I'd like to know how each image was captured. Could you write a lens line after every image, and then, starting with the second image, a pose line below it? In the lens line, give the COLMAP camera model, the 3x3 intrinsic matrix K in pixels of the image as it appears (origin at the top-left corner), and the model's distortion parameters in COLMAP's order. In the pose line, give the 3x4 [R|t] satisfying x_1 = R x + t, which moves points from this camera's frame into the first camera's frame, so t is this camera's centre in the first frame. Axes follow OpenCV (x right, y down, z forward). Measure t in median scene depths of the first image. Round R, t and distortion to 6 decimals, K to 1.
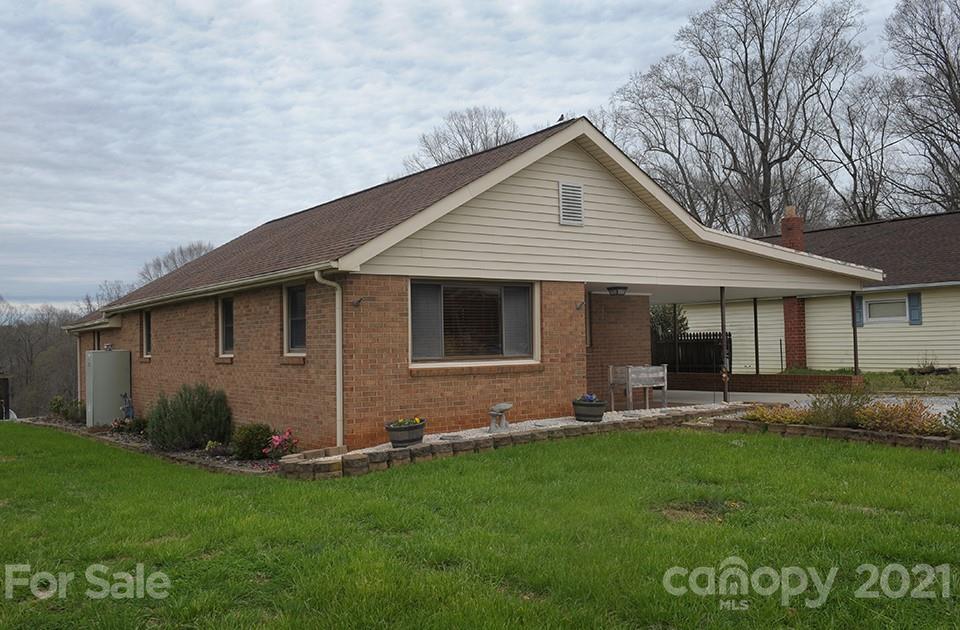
lens RADIAL K [[879.9, 0, 480.1], [0, 879.9, 315.2], [0, 0, 1]] dist [-0.001031, 0.000000]
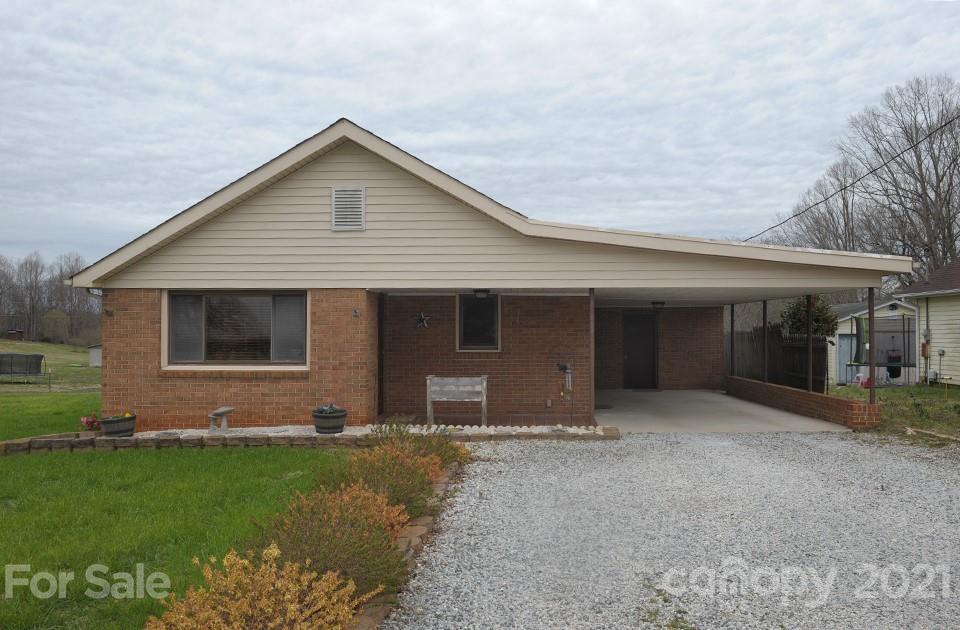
lens RADIAL K [[910.3, 0, 480.3], [0, 910.3, 314.2], [0, 0, 1]] dist [0.033908, 0.000000]
pose [[0.778280, 0.002752, -0.627911, 0.866257], [0.003145, 0.999961, 0.008280, -0.017435], [0.627909, -0.008419, 0.778241, 0.305771]]
